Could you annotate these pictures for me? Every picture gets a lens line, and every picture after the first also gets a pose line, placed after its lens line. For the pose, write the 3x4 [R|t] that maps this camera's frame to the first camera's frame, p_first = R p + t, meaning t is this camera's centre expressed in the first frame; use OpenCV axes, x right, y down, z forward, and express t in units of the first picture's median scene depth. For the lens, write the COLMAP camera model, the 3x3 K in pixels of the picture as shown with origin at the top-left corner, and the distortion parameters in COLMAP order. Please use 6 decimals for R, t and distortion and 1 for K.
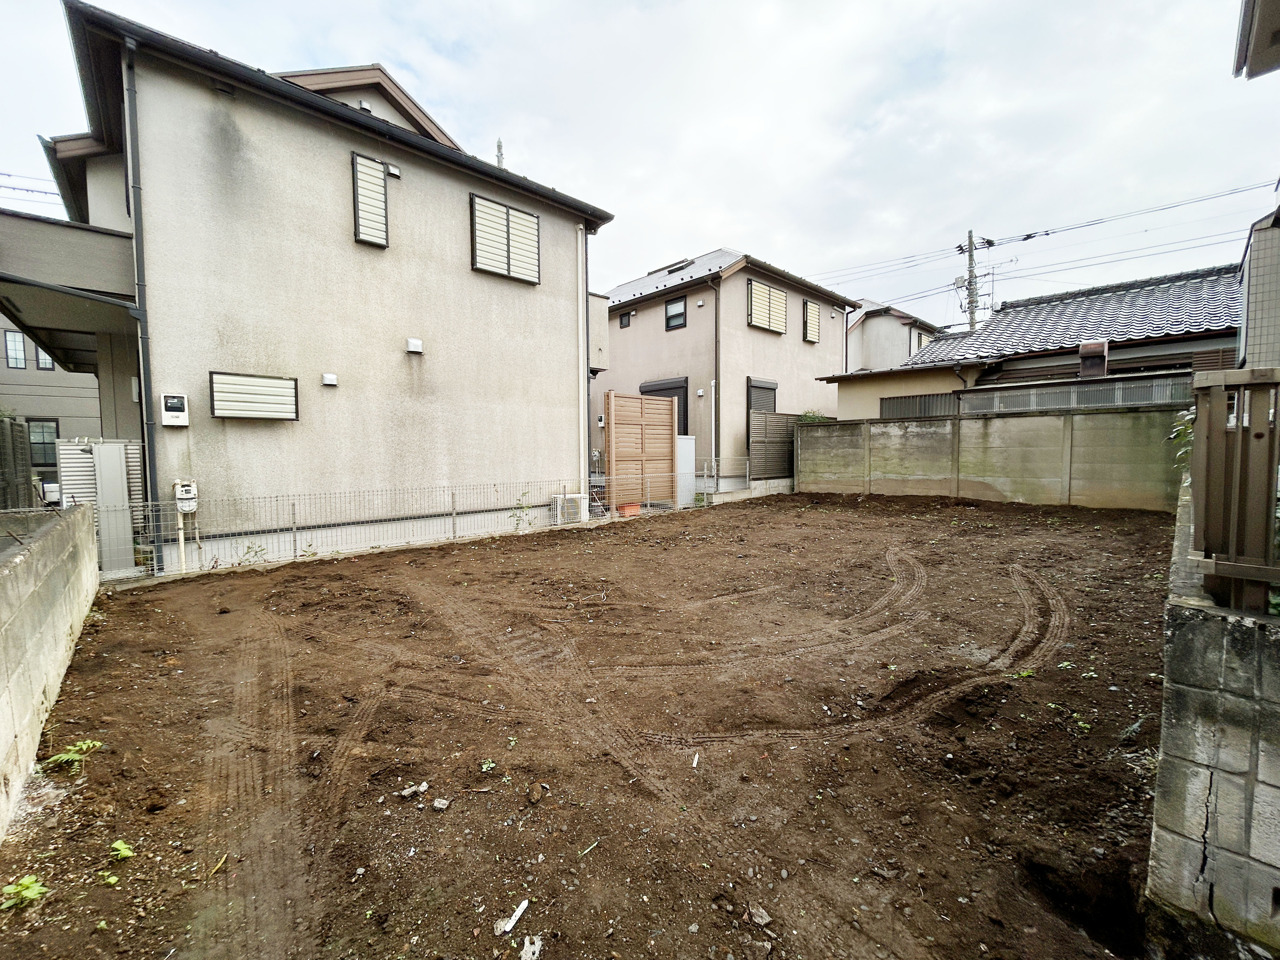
lens RADIAL K [[517.4, 0, 642.4], [0, 517.4, 481.2], [0, 0, 1]] dist [-0.002829, 0.001770]
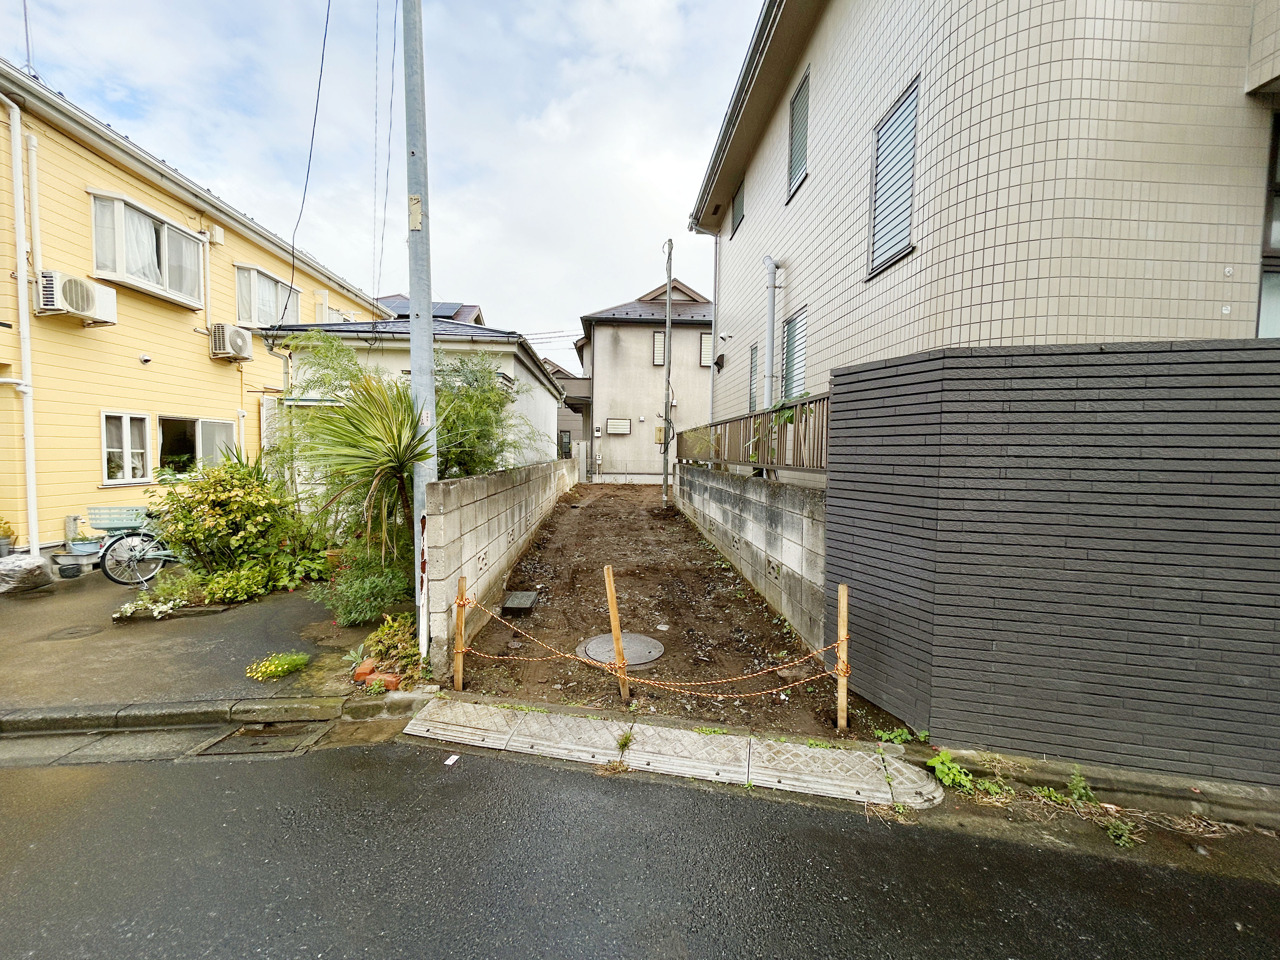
lens RADIAL K [[517.4, 0, 641.6], [0, 517.4, 477.7], [0, 0, 1]] dist [-0.002829, 0.001770]
pose [[0.769721, 0.050967, -0.636342, 0.905944], [-0.058071, 0.998265, 0.009712, 0.067005], [0.635734, 0.029478, 0.771346, -0.859923]]
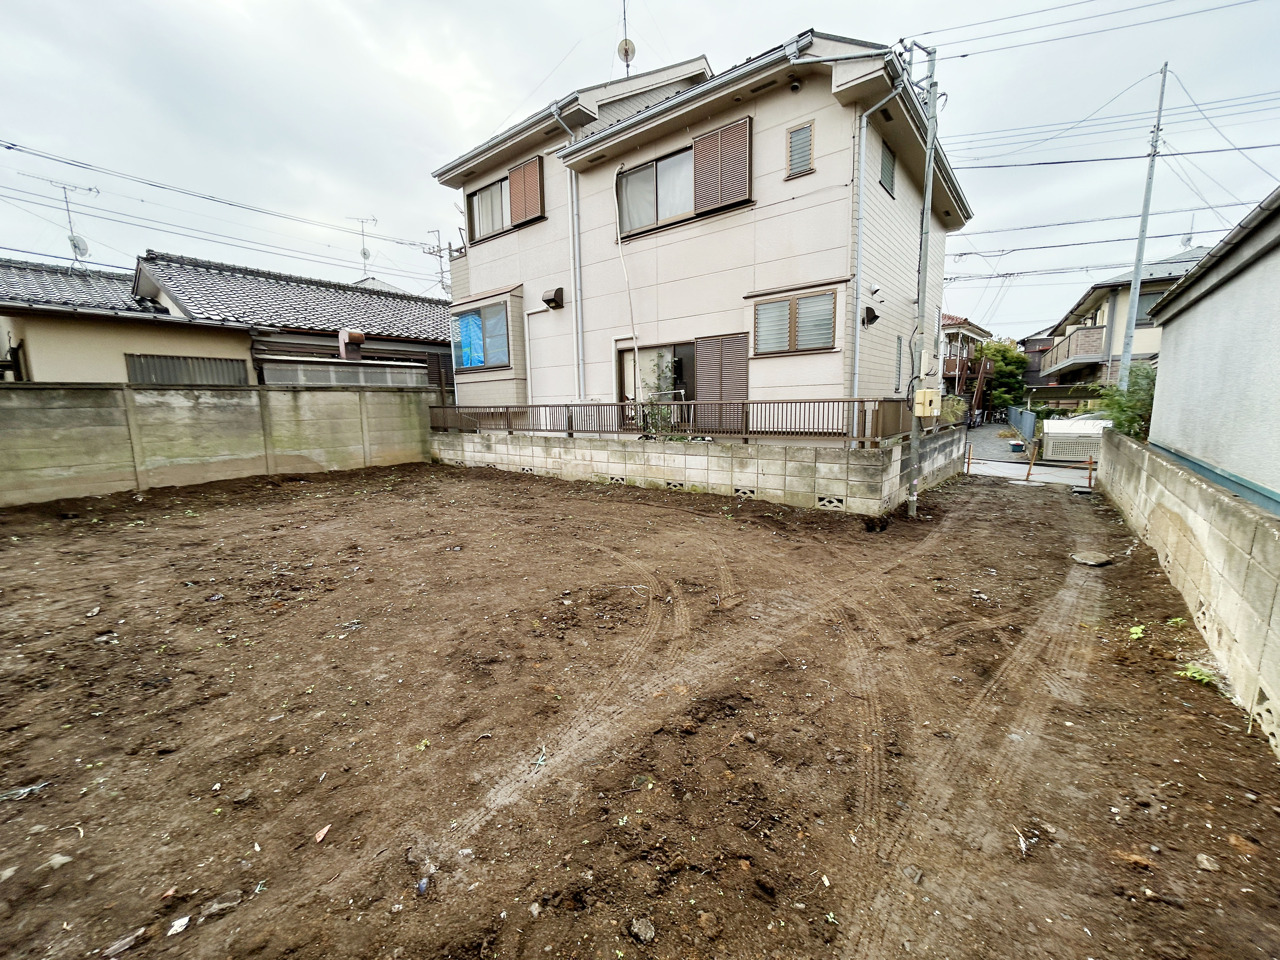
lens RADIAL K [[517.4, 0, 639.7], [0, 517.4, 481.7], [0, 0, 1]] dist [-0.002829, 0.001770]
pose [[-0.133996, -0.131635, 0.982200, -0.523375], [0.080503, 0.986417, 0.143183, -0.048311], [-0.987707, 0.098256, -0.121579, 0.608823]]
